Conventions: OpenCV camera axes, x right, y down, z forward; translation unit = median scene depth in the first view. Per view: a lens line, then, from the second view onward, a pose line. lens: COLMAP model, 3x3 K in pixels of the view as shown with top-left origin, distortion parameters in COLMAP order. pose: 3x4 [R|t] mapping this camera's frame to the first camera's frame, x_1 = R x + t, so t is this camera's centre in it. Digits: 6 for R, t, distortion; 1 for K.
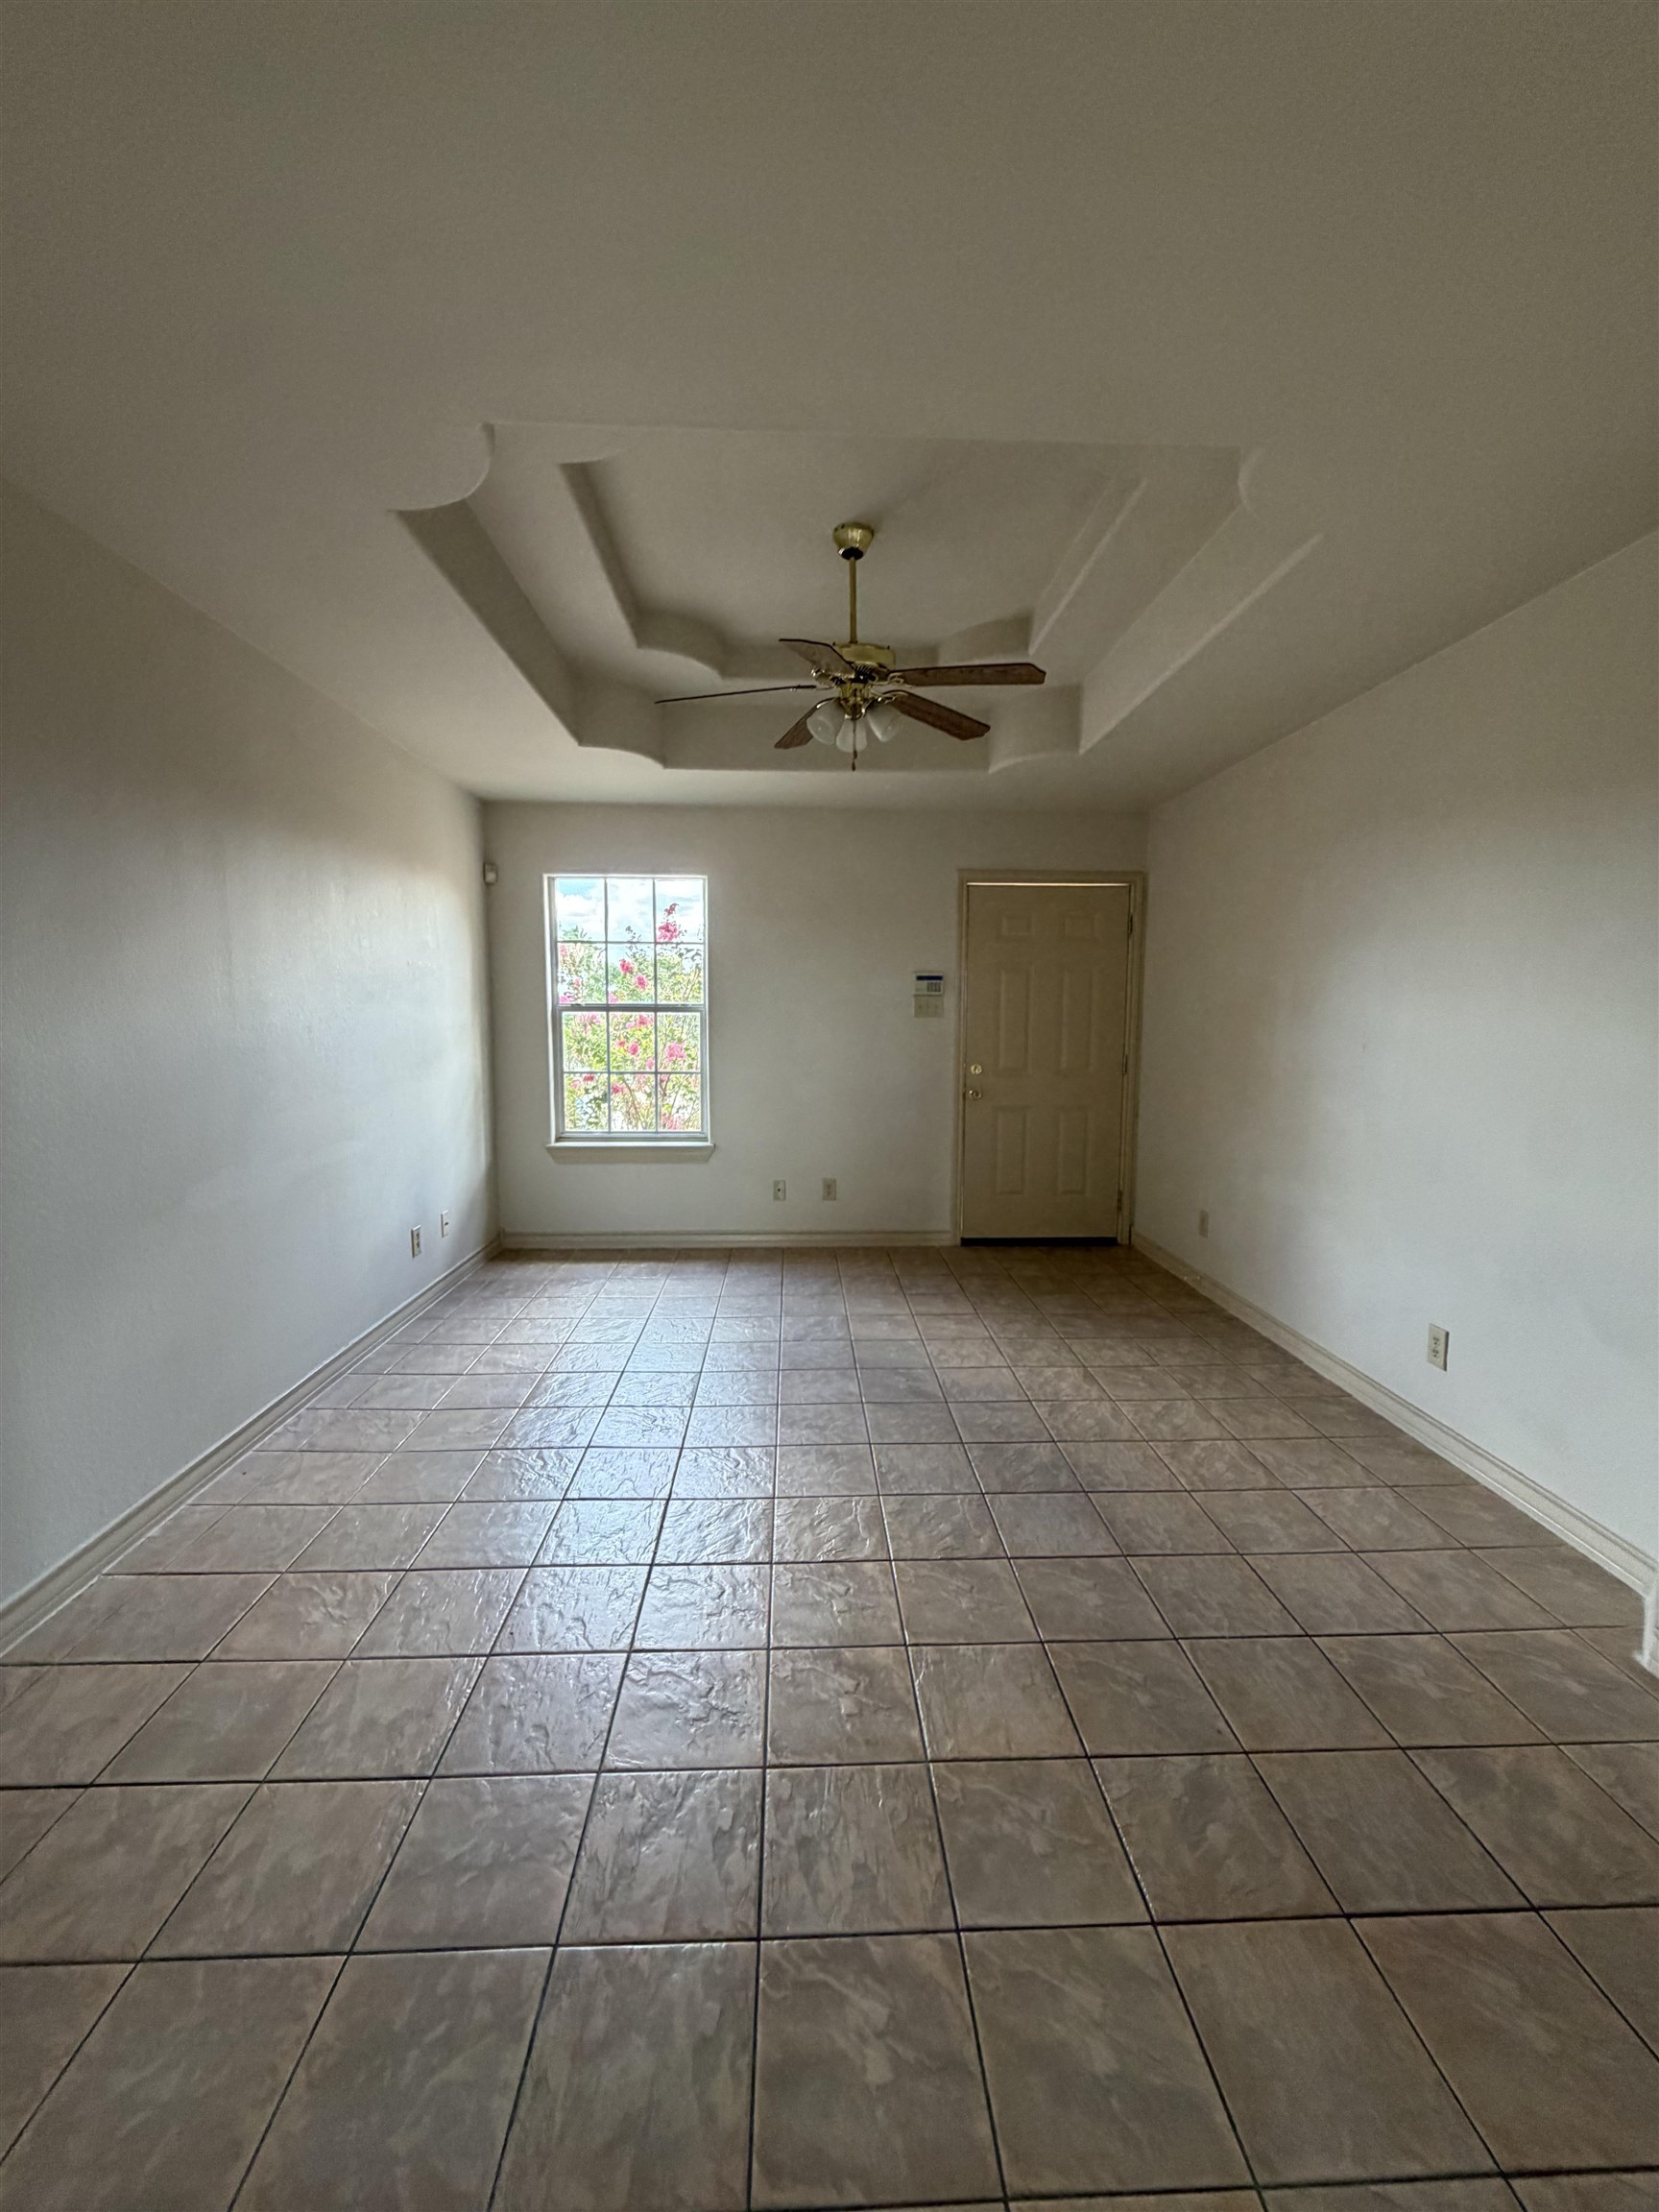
lens RADIAL K [[890.4, 0, 820.4], [0, 890.4, 1104.9], [0, 0, 1]] dist [0.000847, 0.000665]
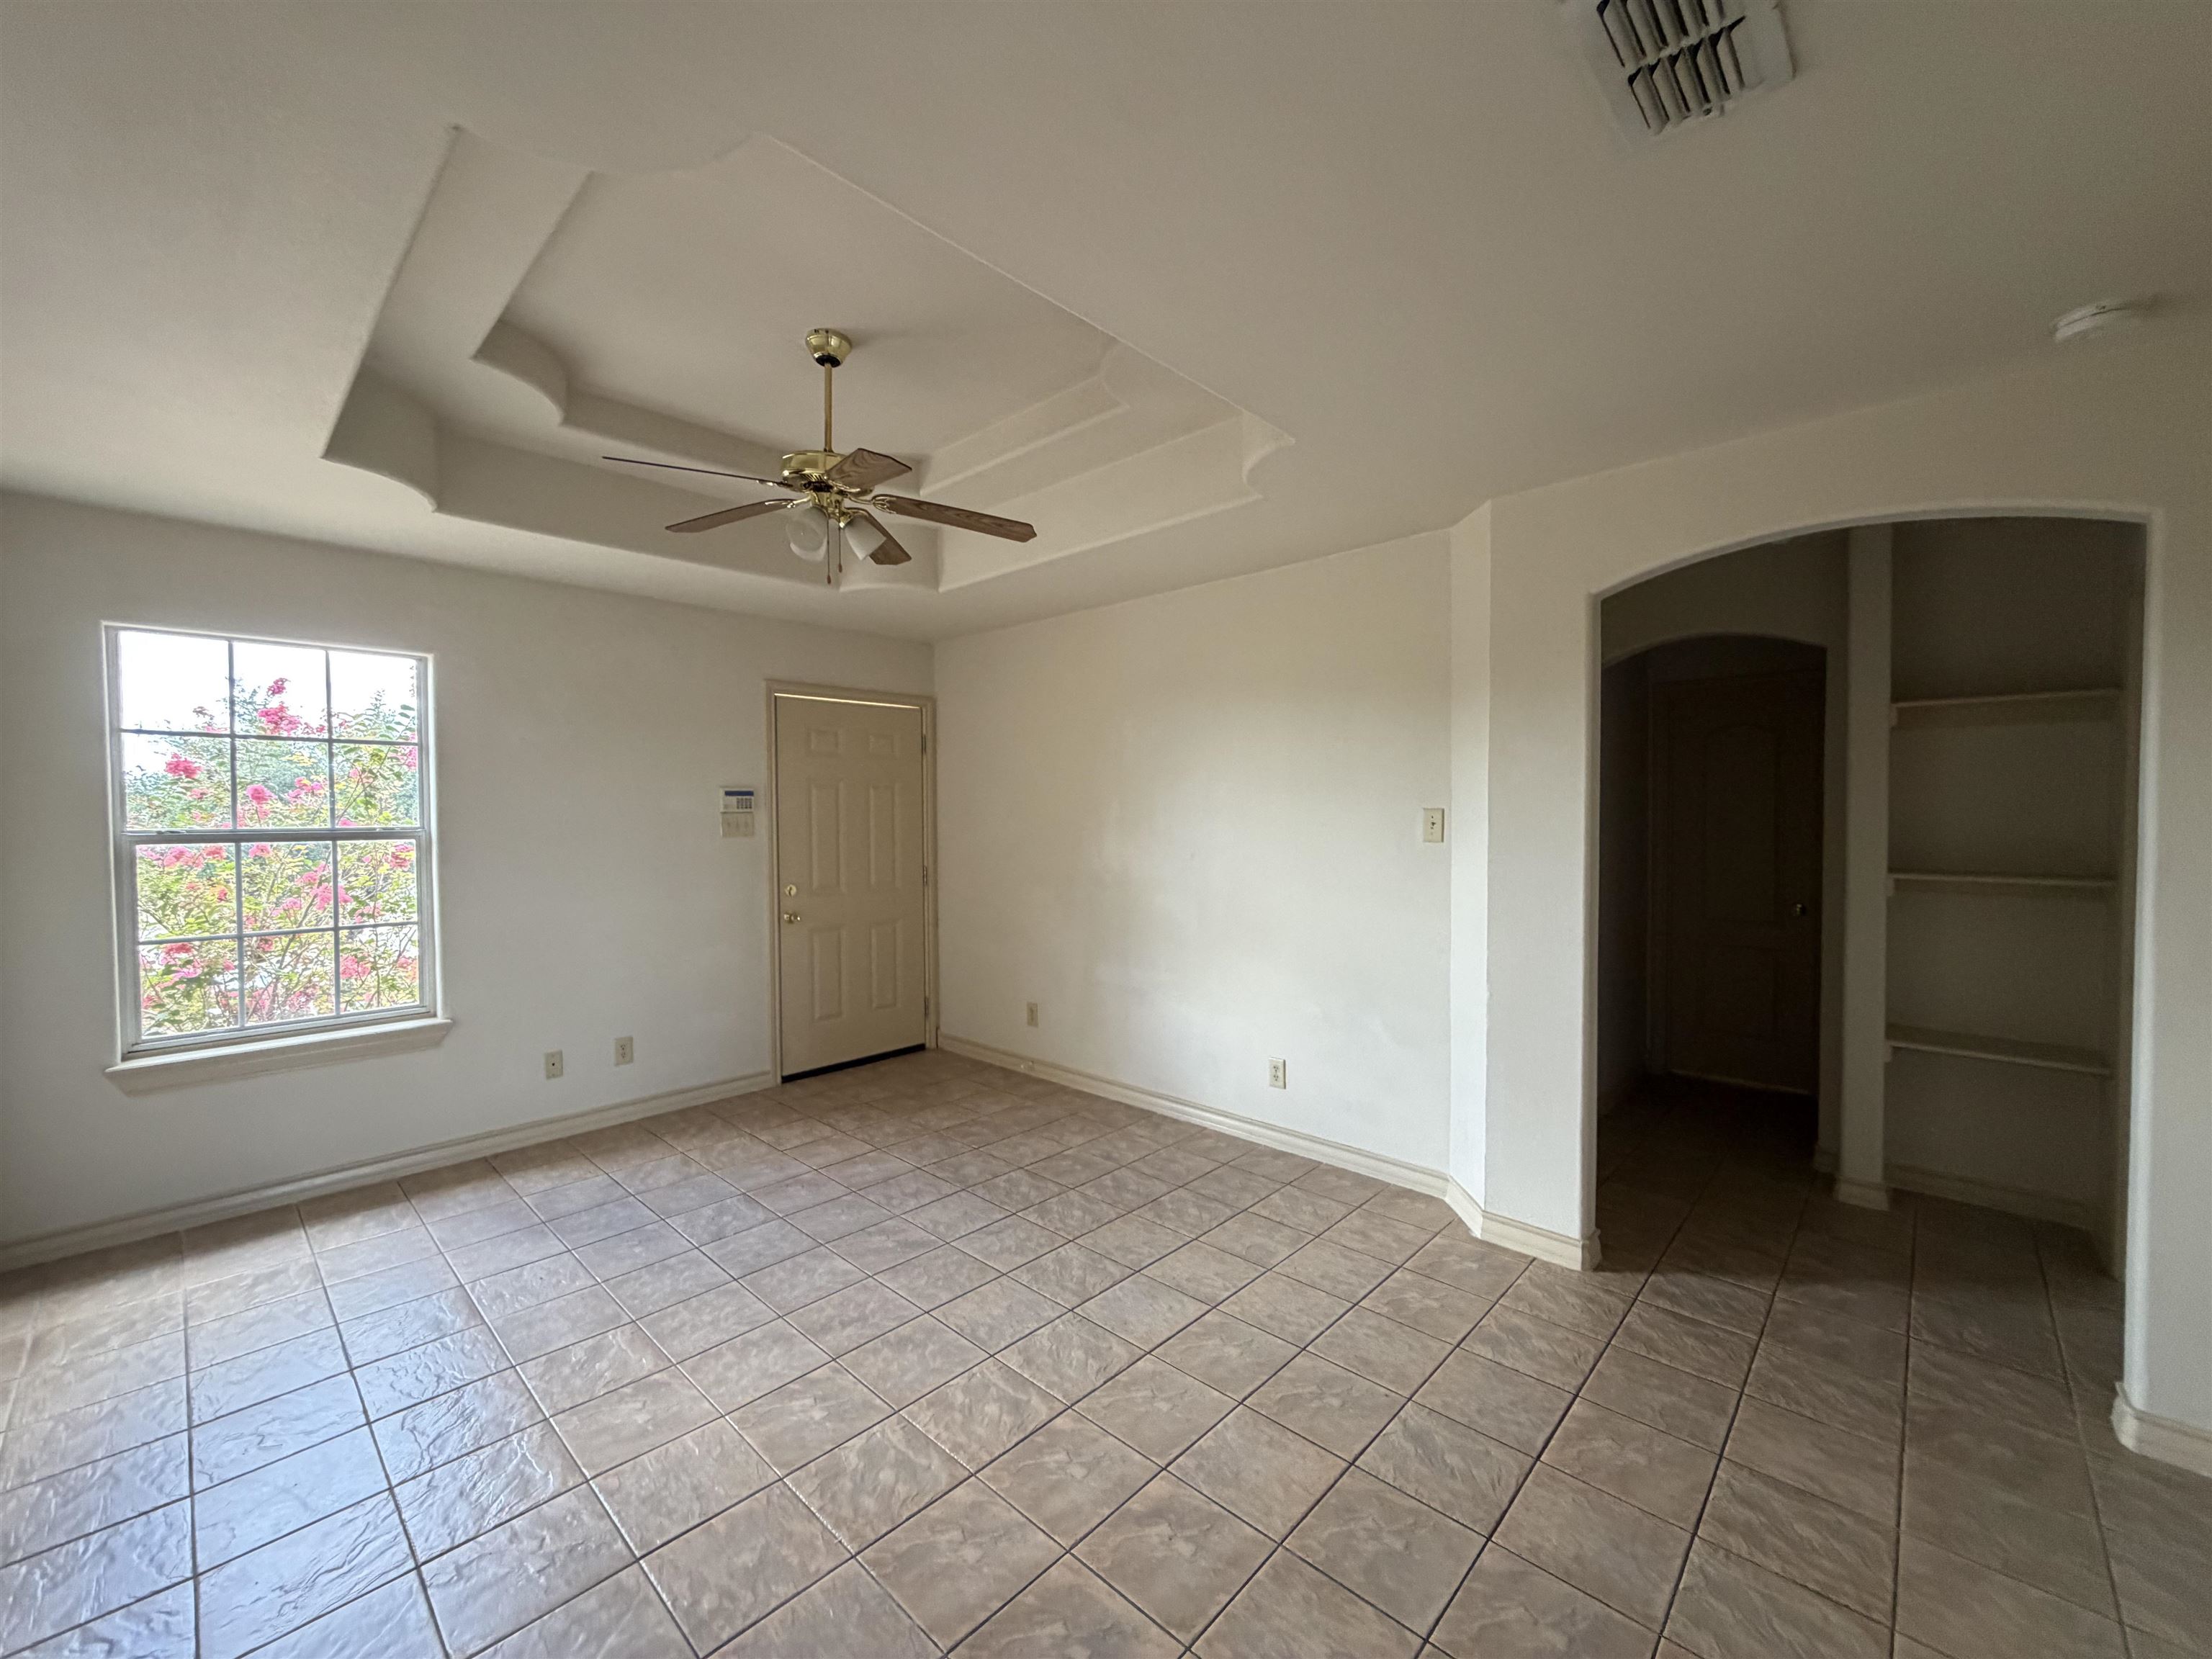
lens RADIAL K [[890.4, 0, 1113.8], [0, 890.4, 837.2], [0, 0, 1]] dist [0.000847, 0.000665]
pose [[0.708456, -0.029142, 0.705153, -0.335851], [0.080871, 0.995918, -0.040092, -0.042597], [-0.701106, 0.085430, 0.707920, 0.129879]]
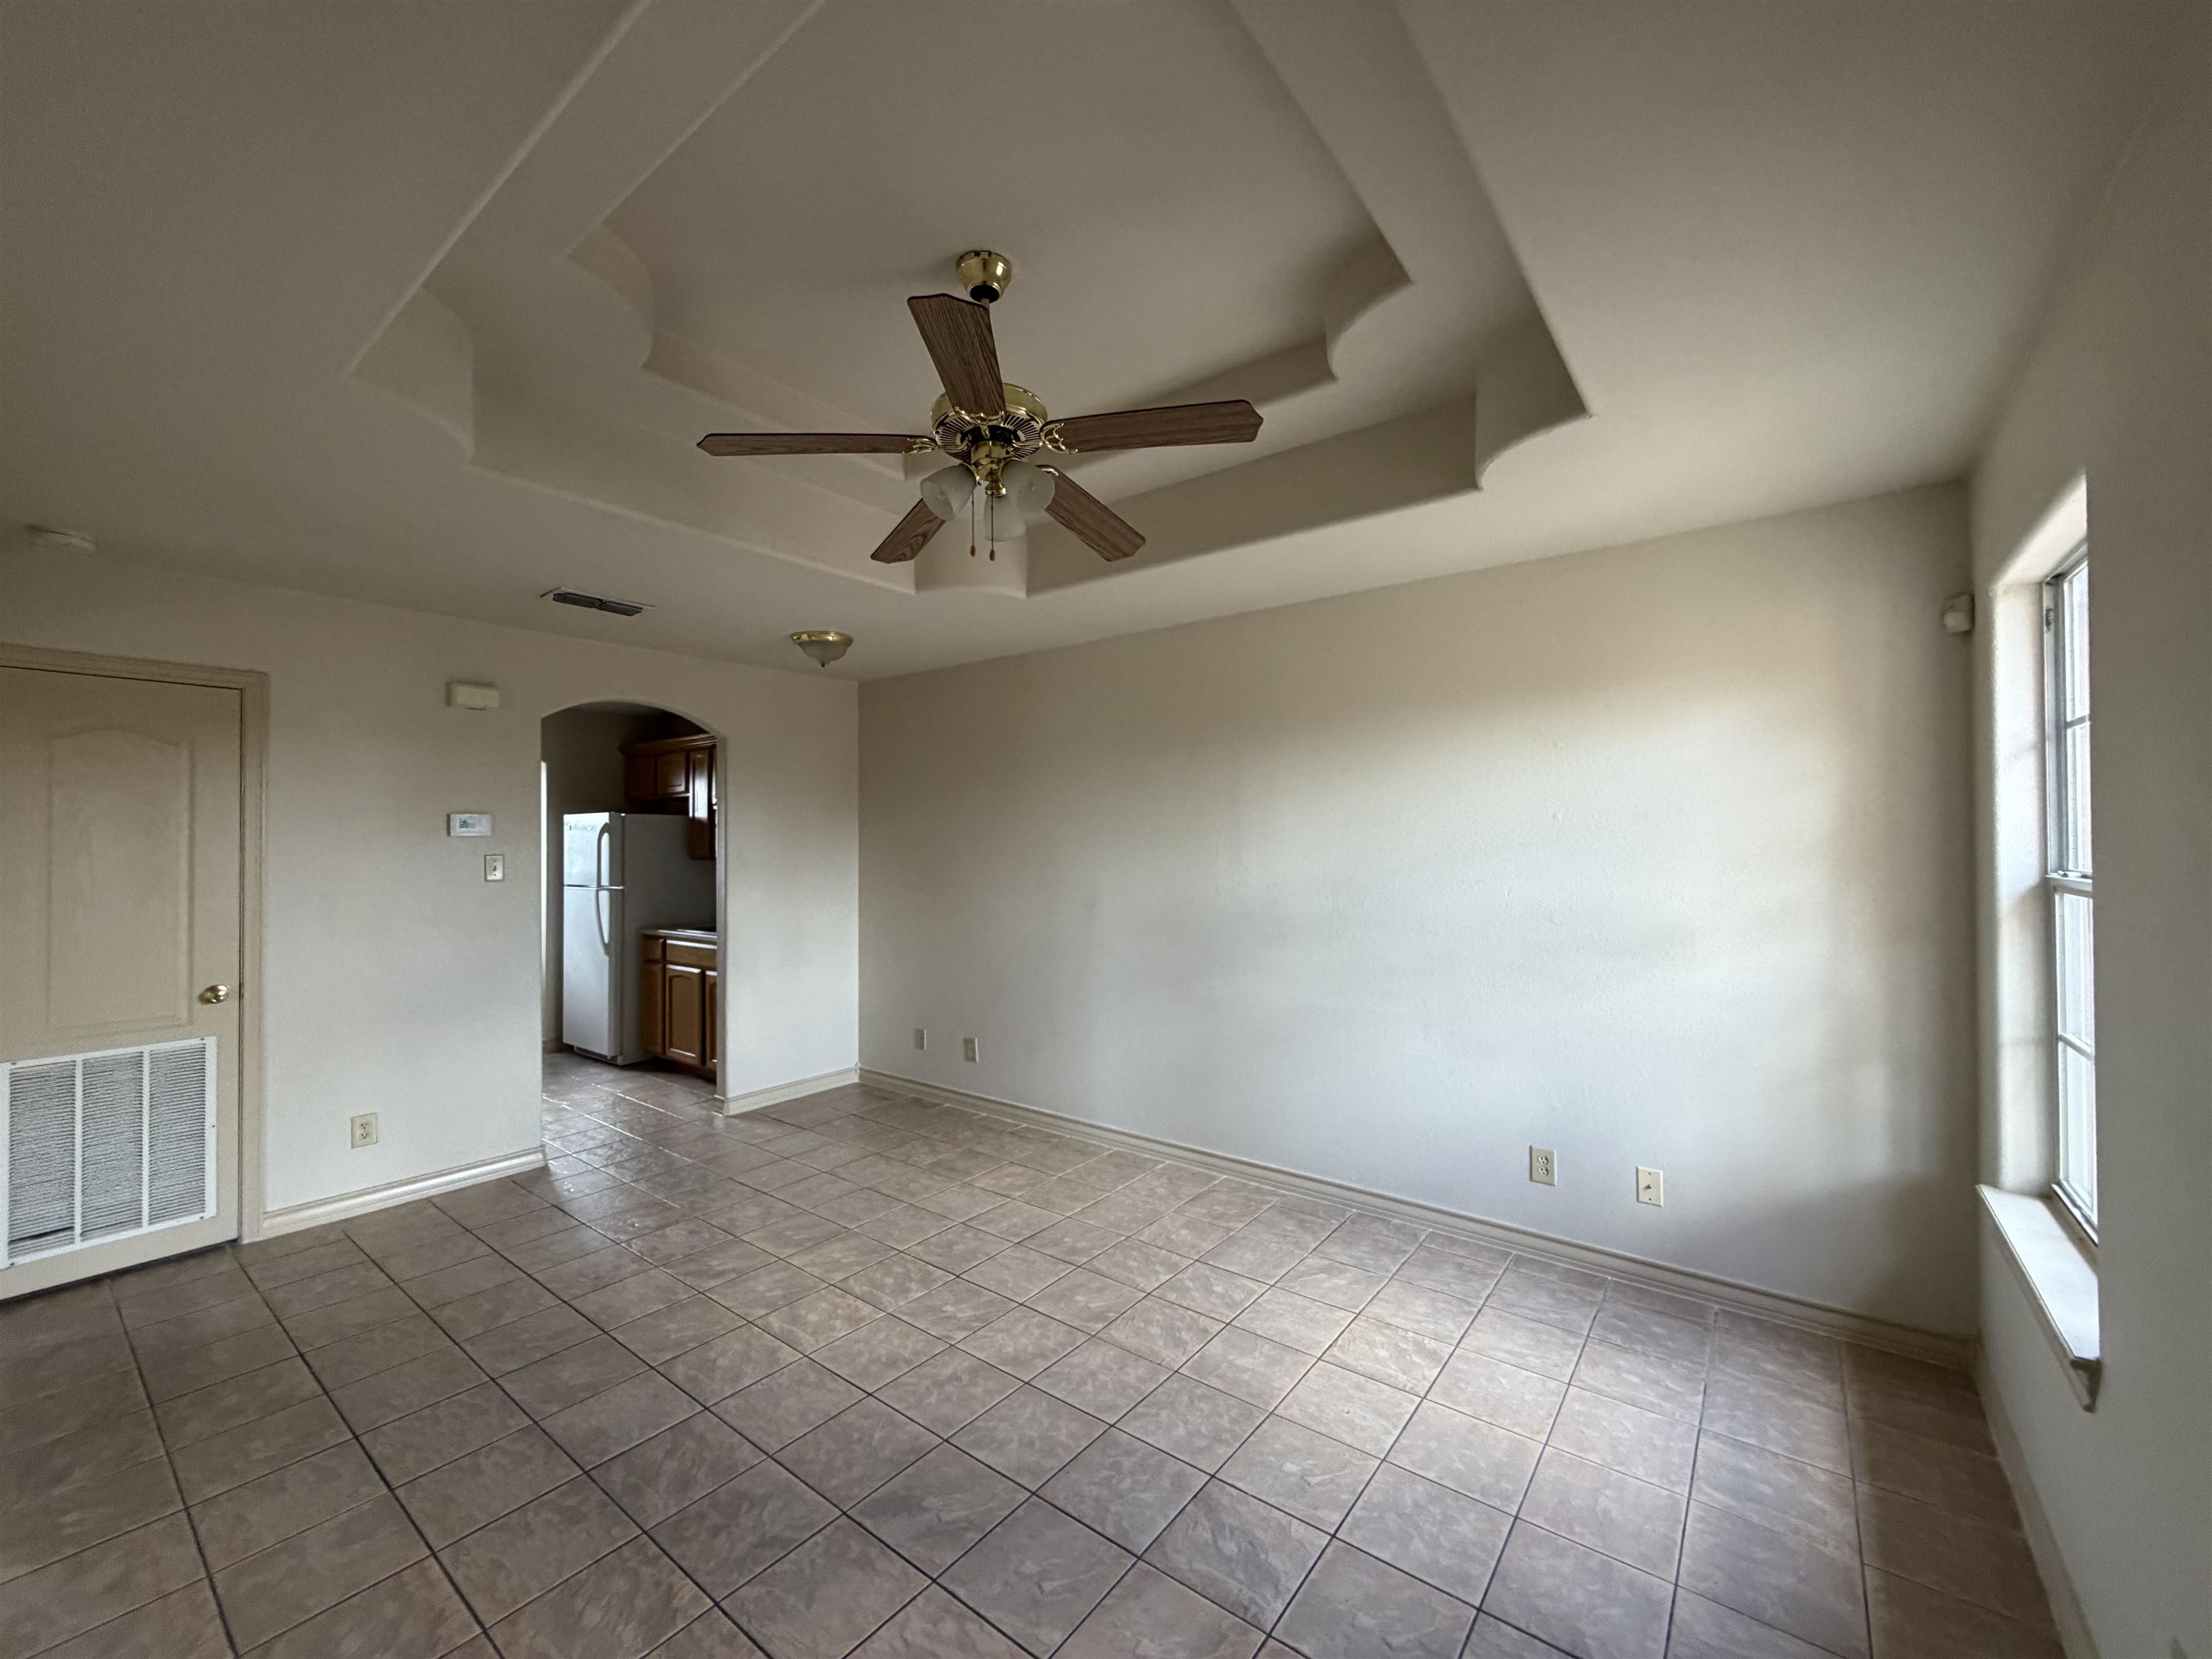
lens RADIAL K [[890.4, 0, 1113.8], [0, 890.4, 837.2], [0, 0, 1]] dist [0.000847, 0.000665]
pose [[-0.636073, -0.004650, -0.771615, 0.430723], [-0.076999, 0.995373, 0.057474, -0.164811], [0.767778, 0.095972, -0.633488, 1.266462]]
